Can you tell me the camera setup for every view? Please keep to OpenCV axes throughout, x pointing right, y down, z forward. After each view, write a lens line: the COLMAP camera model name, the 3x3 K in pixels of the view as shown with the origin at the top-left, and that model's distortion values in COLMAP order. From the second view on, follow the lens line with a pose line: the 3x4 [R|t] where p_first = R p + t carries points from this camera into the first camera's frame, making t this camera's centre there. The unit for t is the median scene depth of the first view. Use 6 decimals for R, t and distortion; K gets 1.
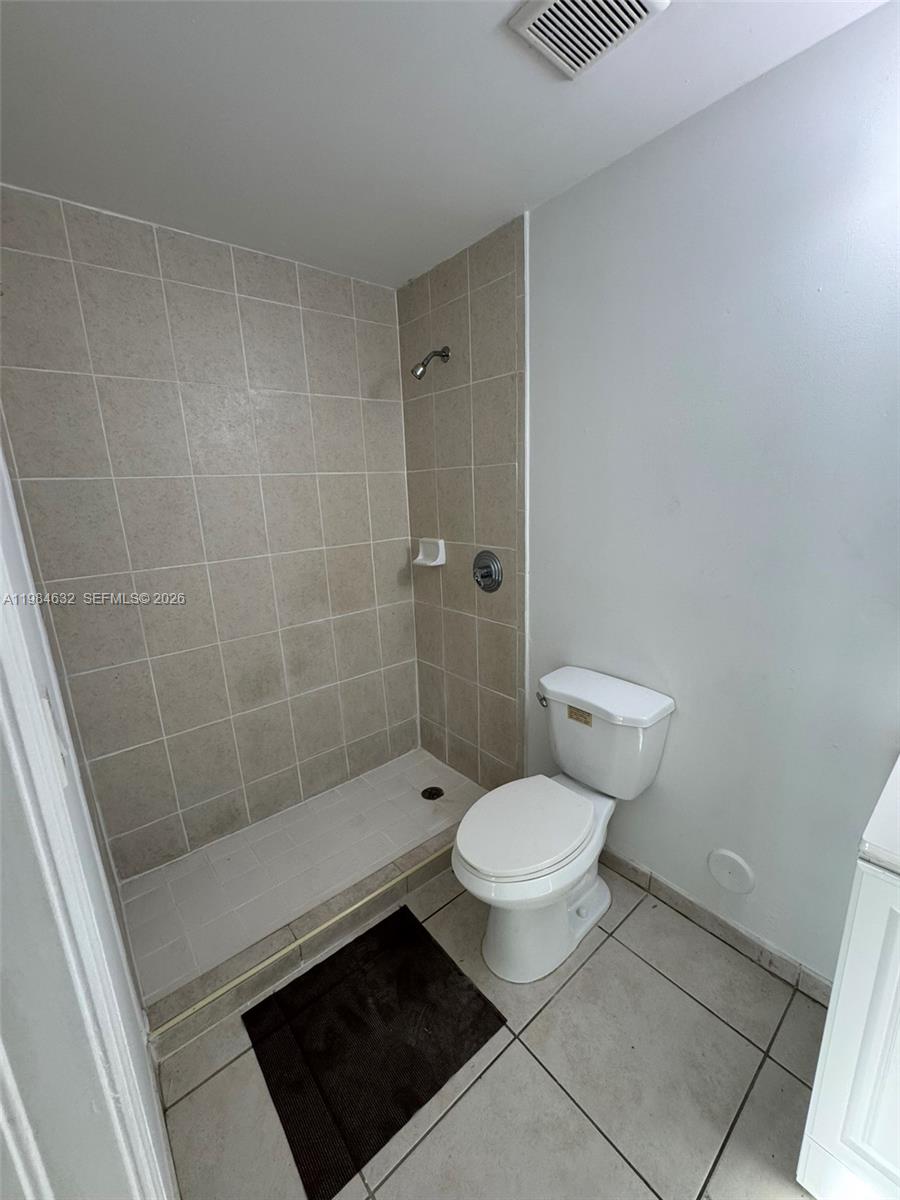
lens RADIAL K [[481.7, 0, 450.0], [0, 481.7, 600.0], [0, 0, 1]] dist [-0.001084, -0.000731]
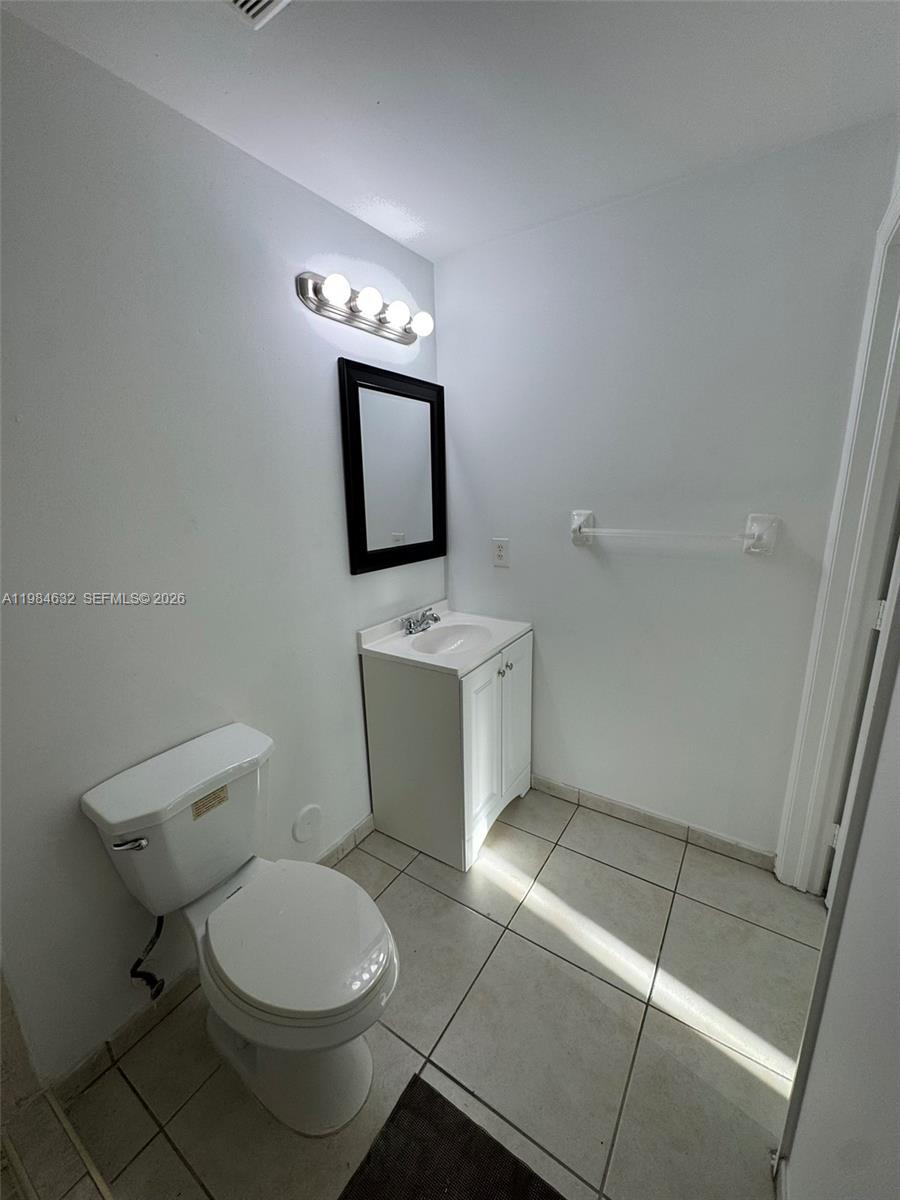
lens RADIAL K [[481.7, 0, 450.0], [0, 481.7, 600.0], [0, 0, 1]] dist [-0.001084, -0.000731]
pose [[-0.289205, -0.191380, 0.937941, -0.552402], [0.254386, 0.929217, 0.268037, -0.183788], [-0.922848, 0.316117, -0.220050, 0.799521]]
